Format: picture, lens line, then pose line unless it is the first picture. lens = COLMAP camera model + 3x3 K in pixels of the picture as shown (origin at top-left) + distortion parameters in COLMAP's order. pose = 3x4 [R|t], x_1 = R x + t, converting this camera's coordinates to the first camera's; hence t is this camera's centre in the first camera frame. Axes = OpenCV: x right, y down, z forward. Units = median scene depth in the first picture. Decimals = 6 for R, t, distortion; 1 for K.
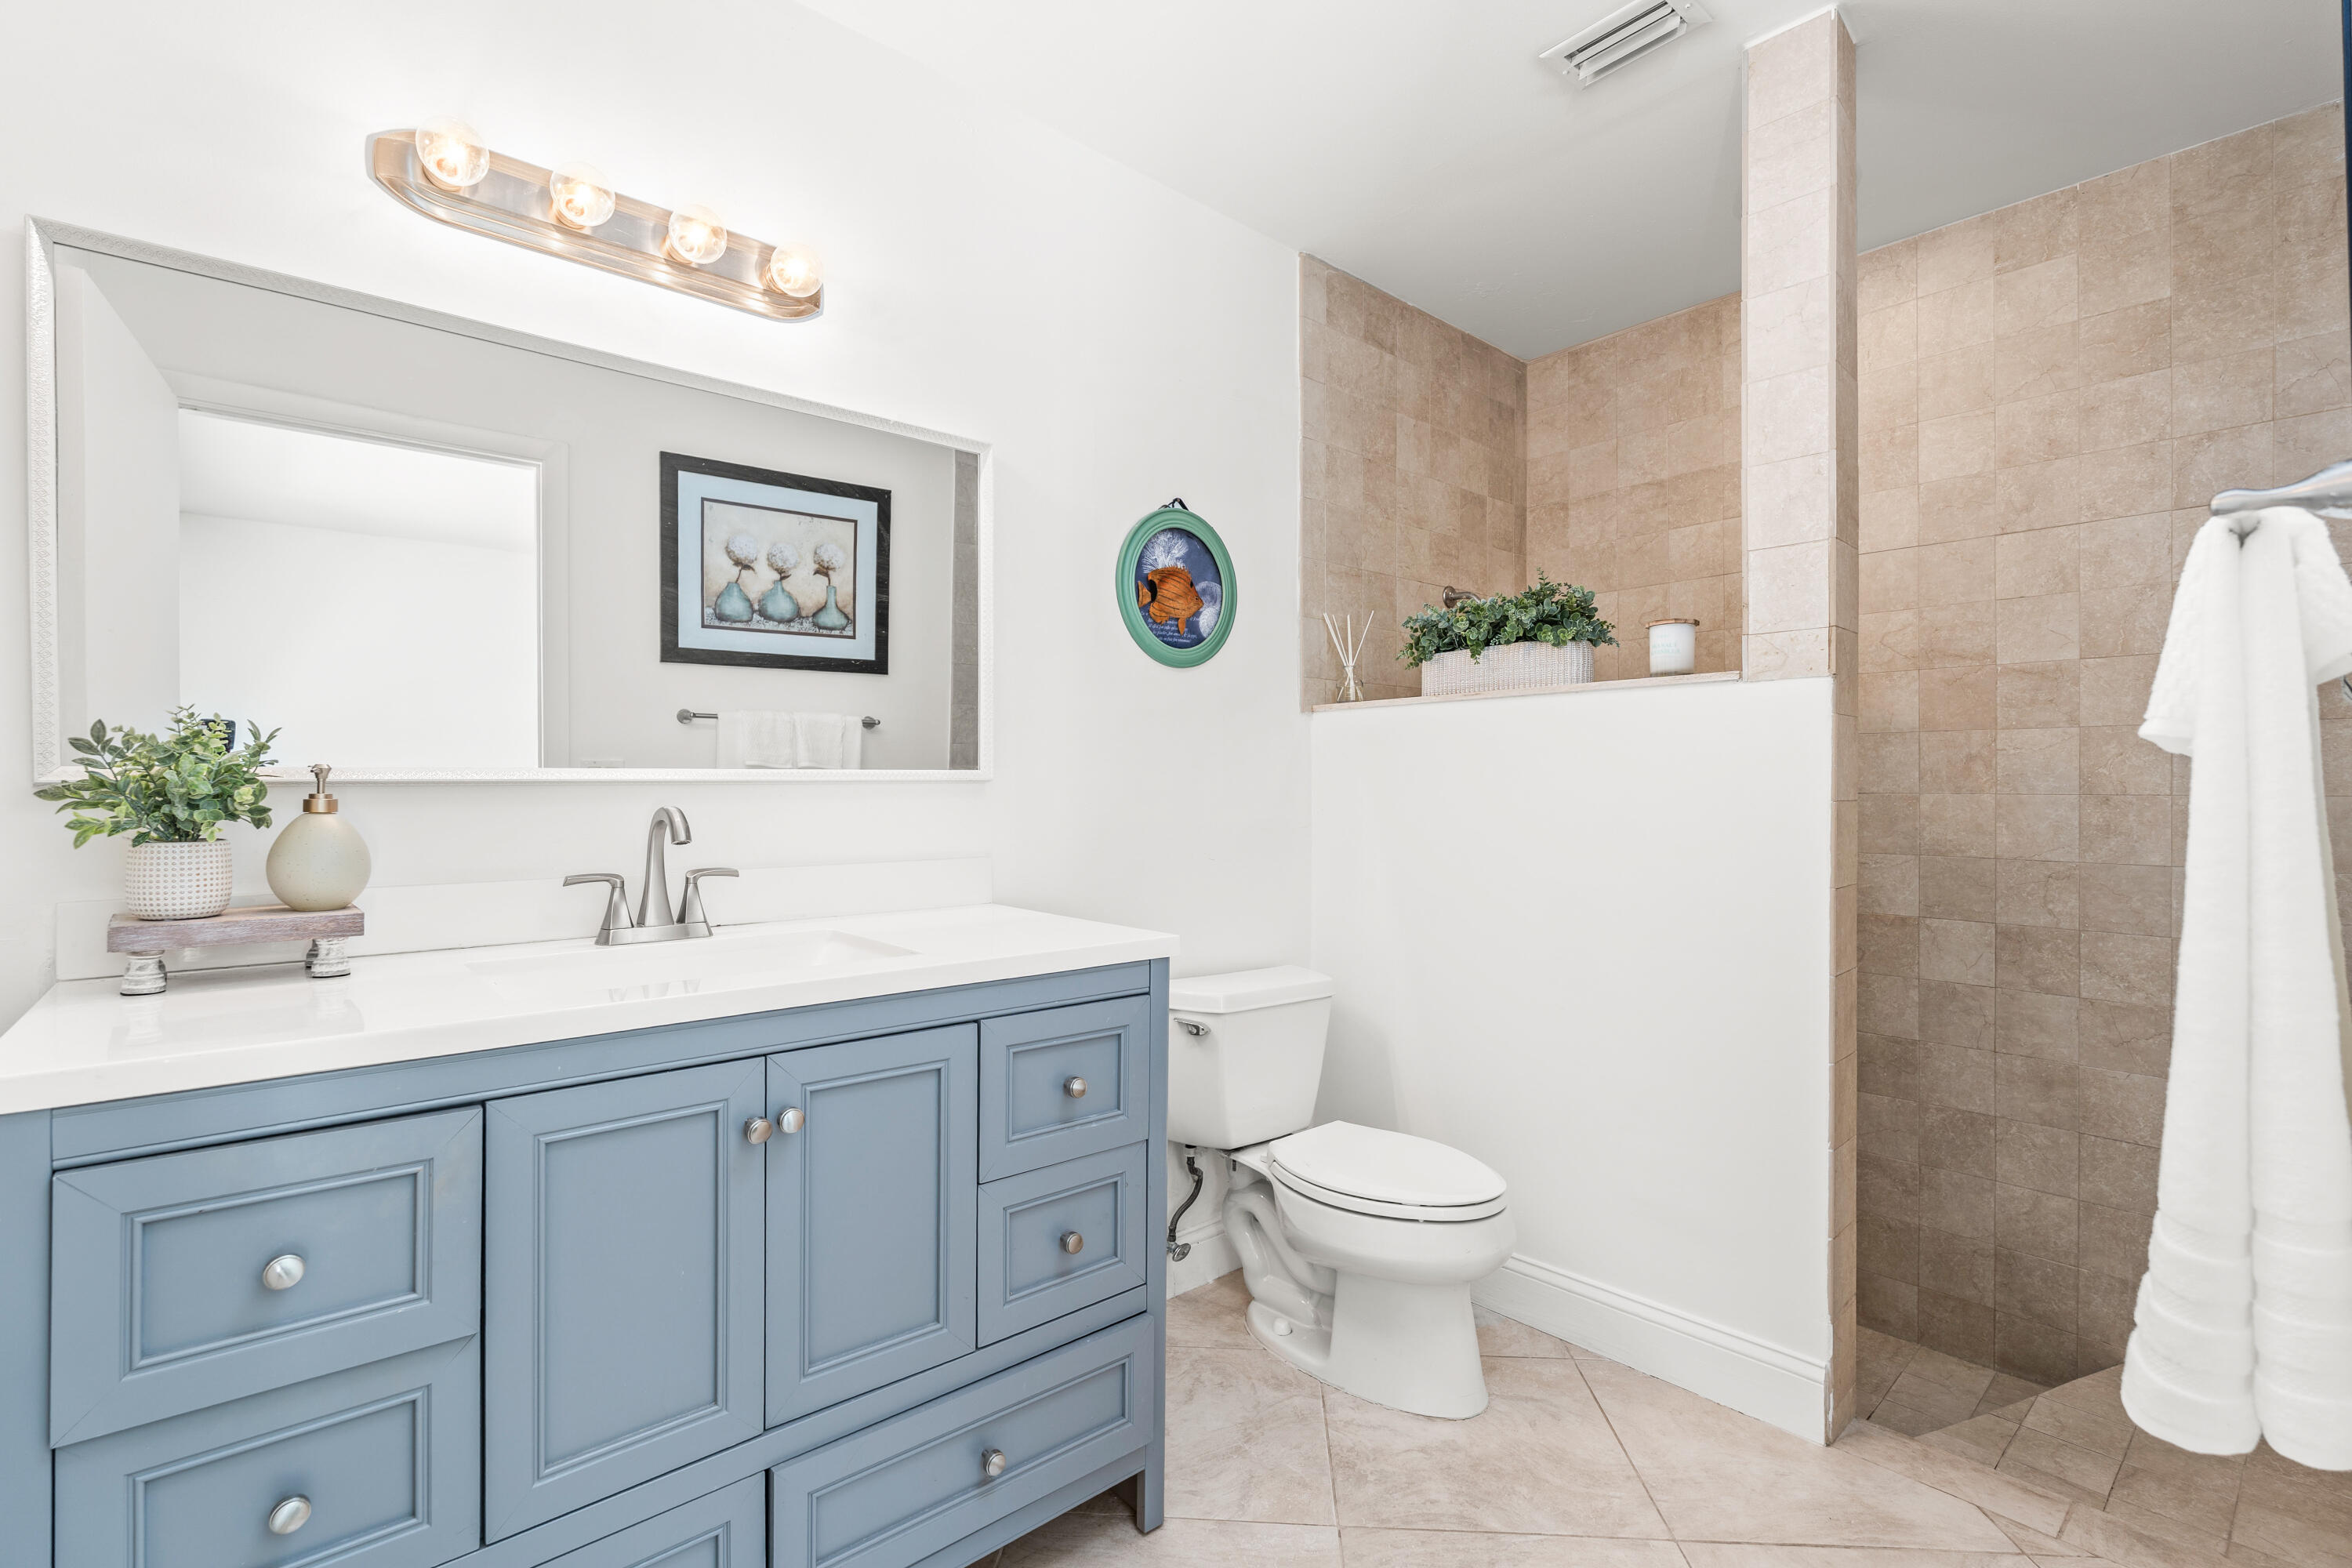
lens RADIAL K [[1055.6, 0, 1176.6], [0, 1055.6, 782.8], [0, 0, 1]] dist [-0.004025, -0.000989]
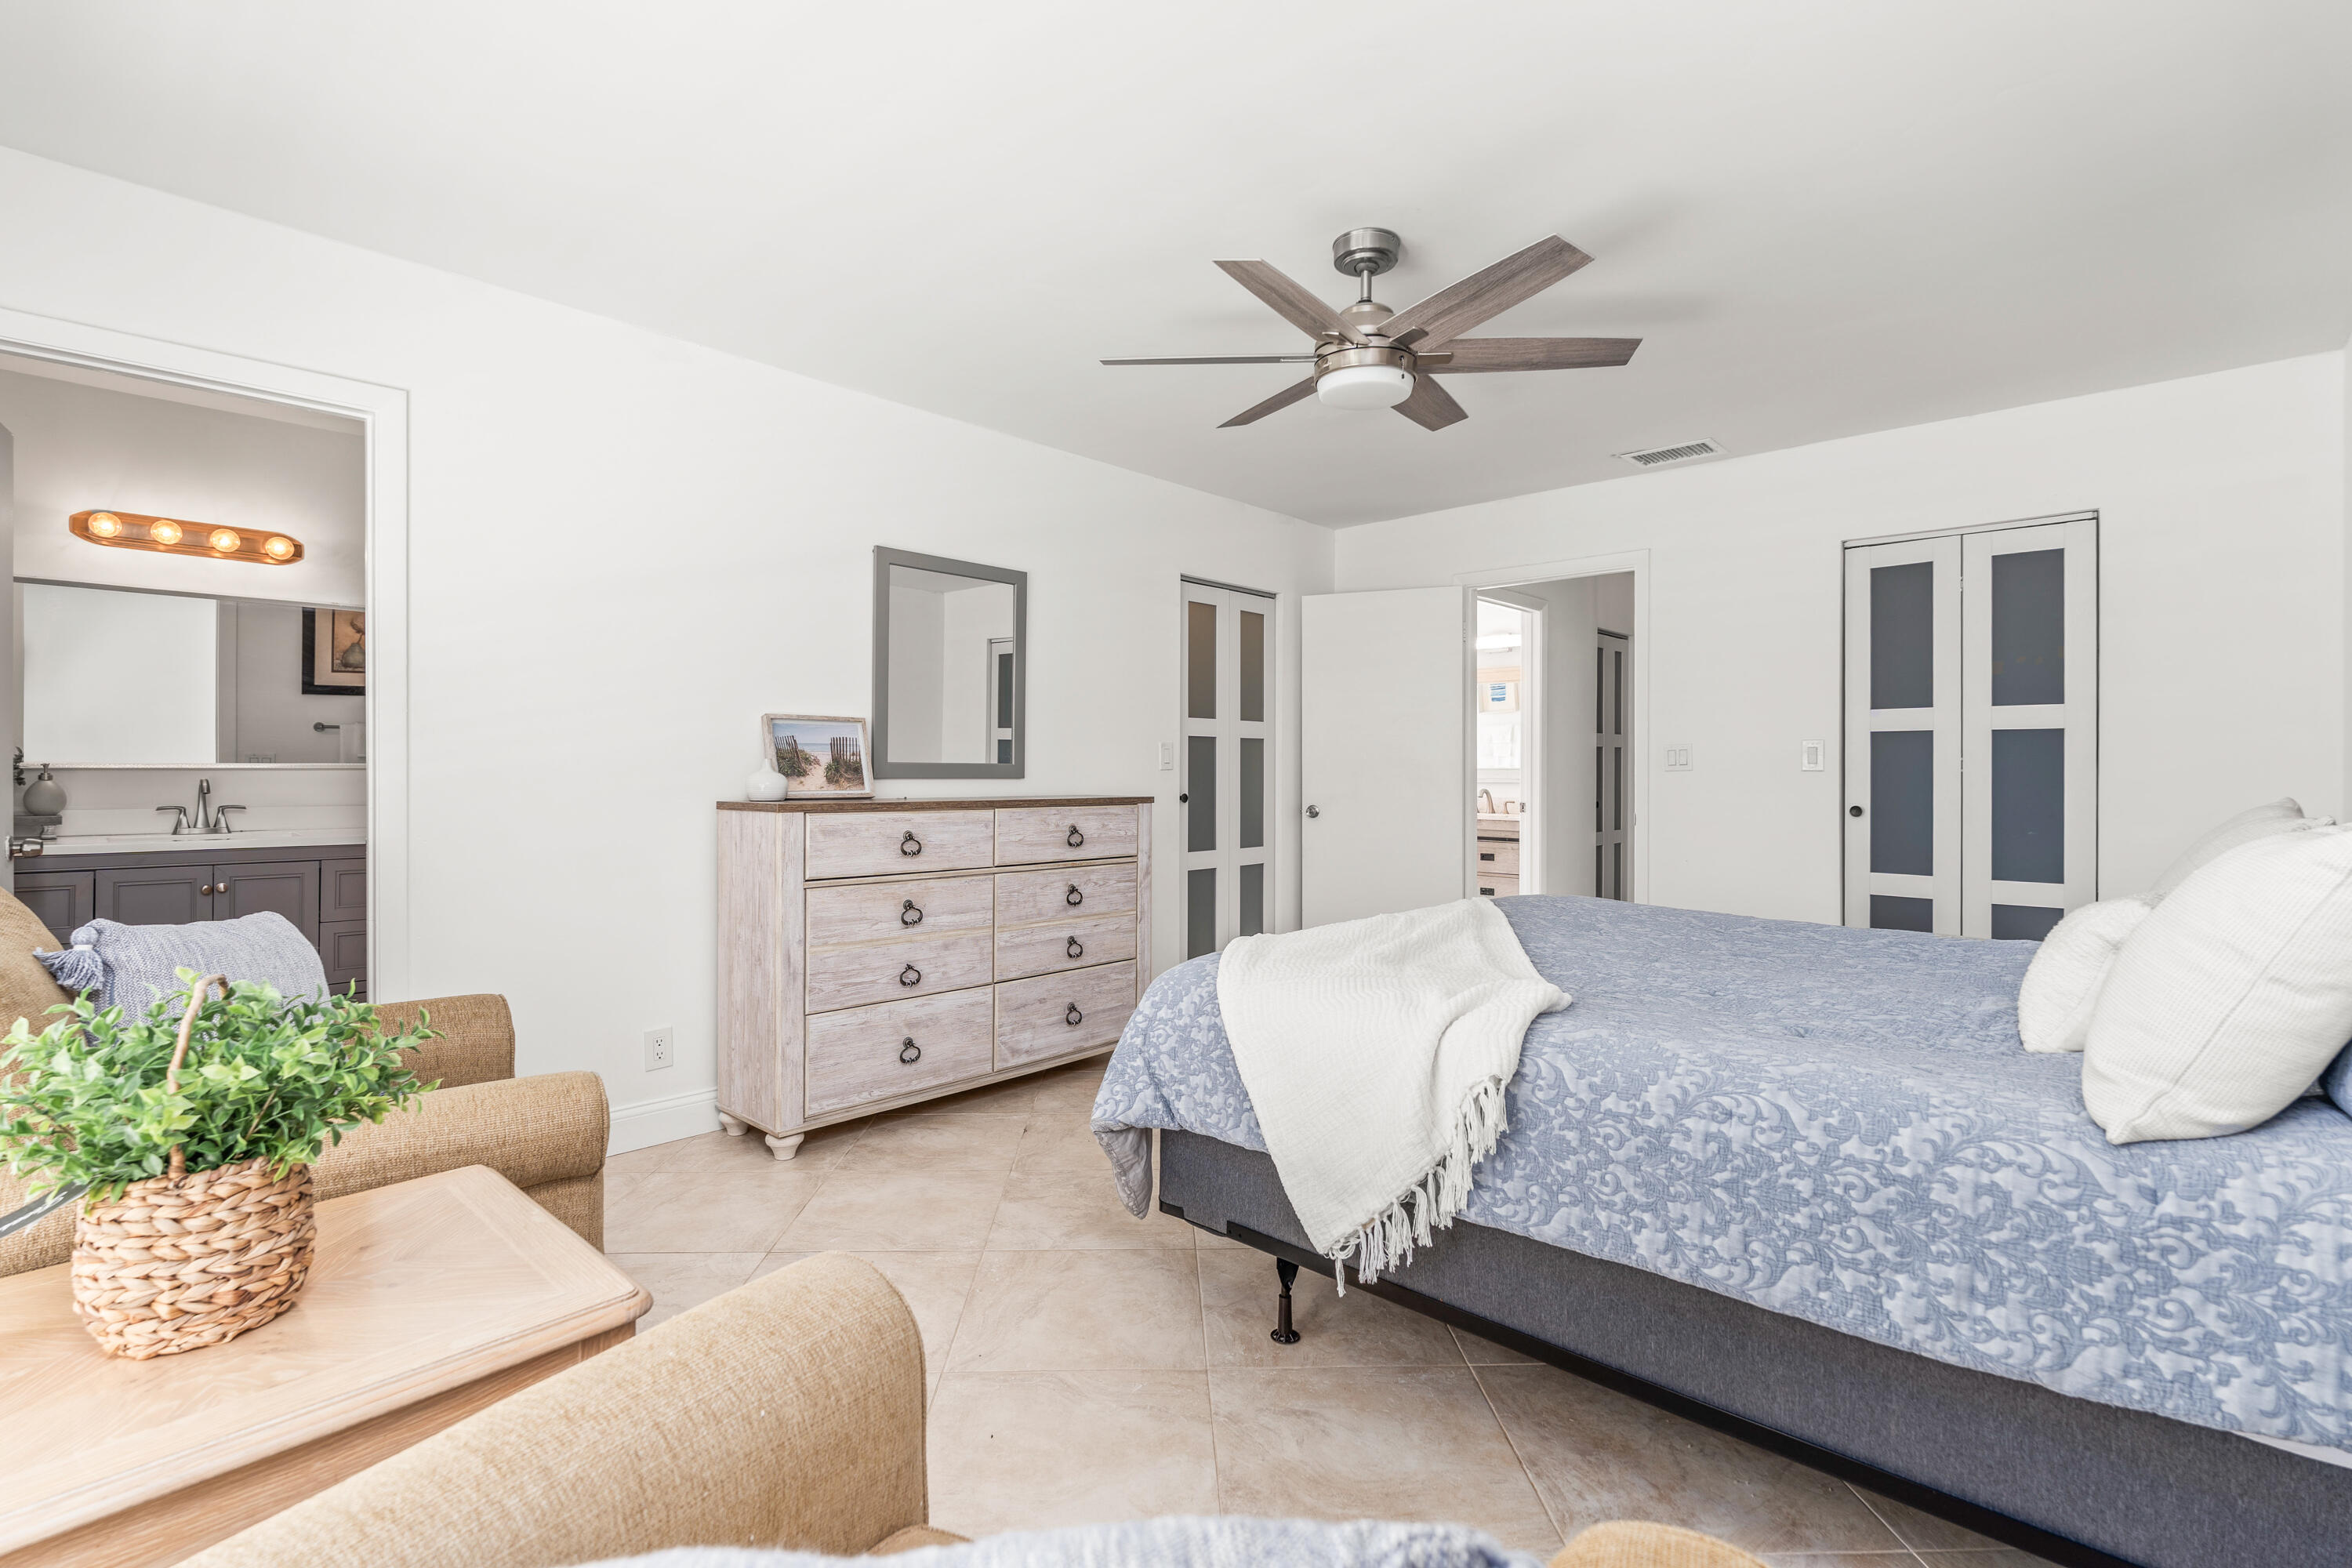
lens RADIAL K [[1055.6, 0, 1173.5], [0, 1055.6, 775.6], [0, 0, 1]] dist [-0.004025, -0.000989]
pose [[0.994091, 0.002548, 0.108520, 1.503515], [-0.003191, 0.999978, 0.005756, -0.007706], [-0.108503, -0.006068, 0.994078, -1.688955]]
